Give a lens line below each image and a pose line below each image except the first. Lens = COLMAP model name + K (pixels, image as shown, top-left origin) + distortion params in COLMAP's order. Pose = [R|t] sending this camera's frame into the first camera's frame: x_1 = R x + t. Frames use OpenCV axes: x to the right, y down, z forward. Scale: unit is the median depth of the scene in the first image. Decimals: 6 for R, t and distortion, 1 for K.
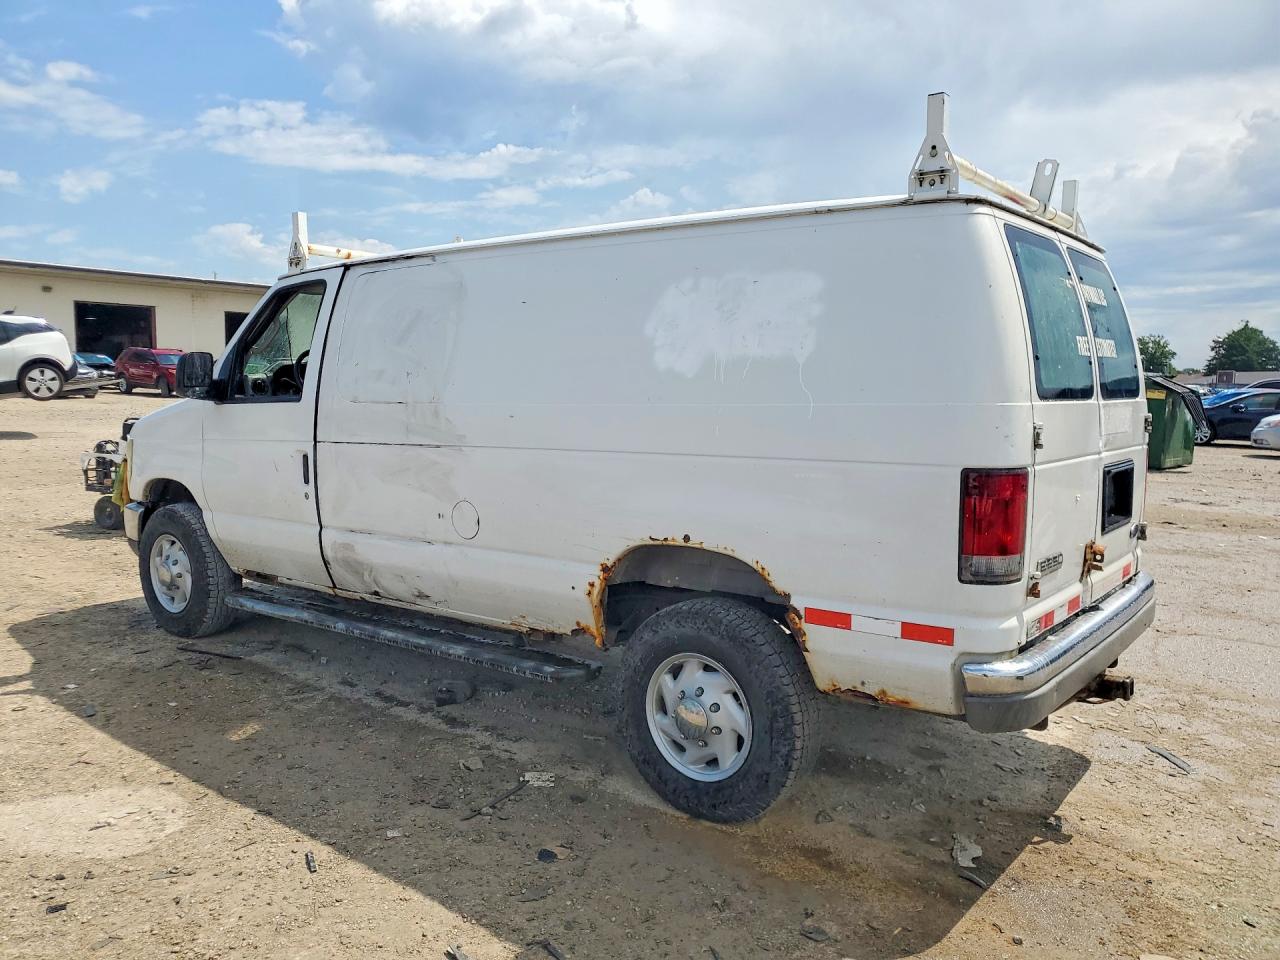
lens RADIAL K [[994.5, 0, 640.0], [0, 994.5, 480.0], [0, 0, 1]] dist [0.095859, -0.118618]
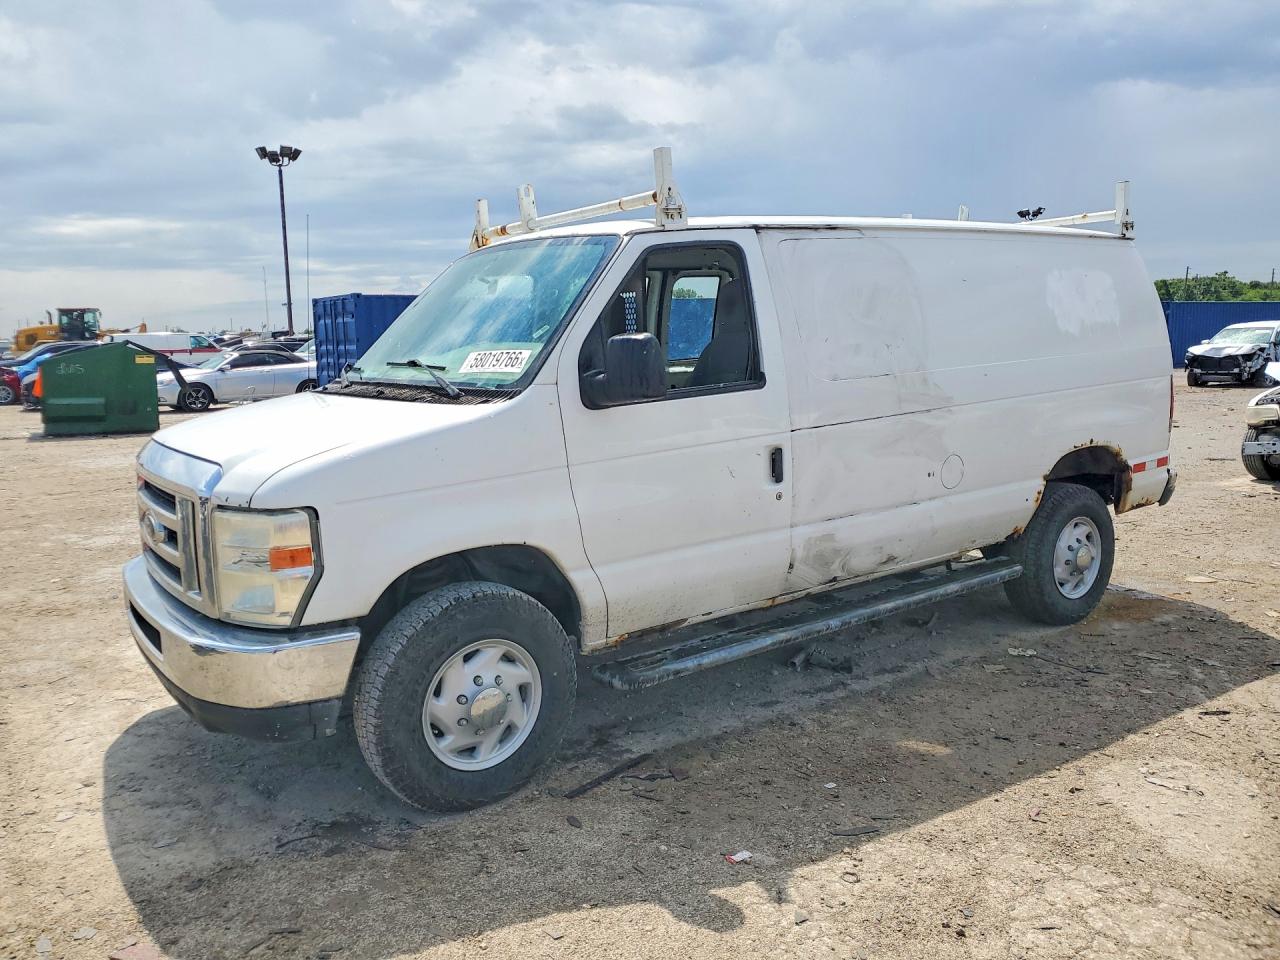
lens RADIAL K [[984.7, 0, 619.2], [0, 984.7, 432.2], [0, 0, 1]] dist [0.012078, 0.007464]
pose [[0.310868, -0.126489, 0.941999, -1.279108], [0.122862, 0.988137, 0.092138, -0.146243], [-0.942479, 0.087092, 0.322721, 0.946912]]
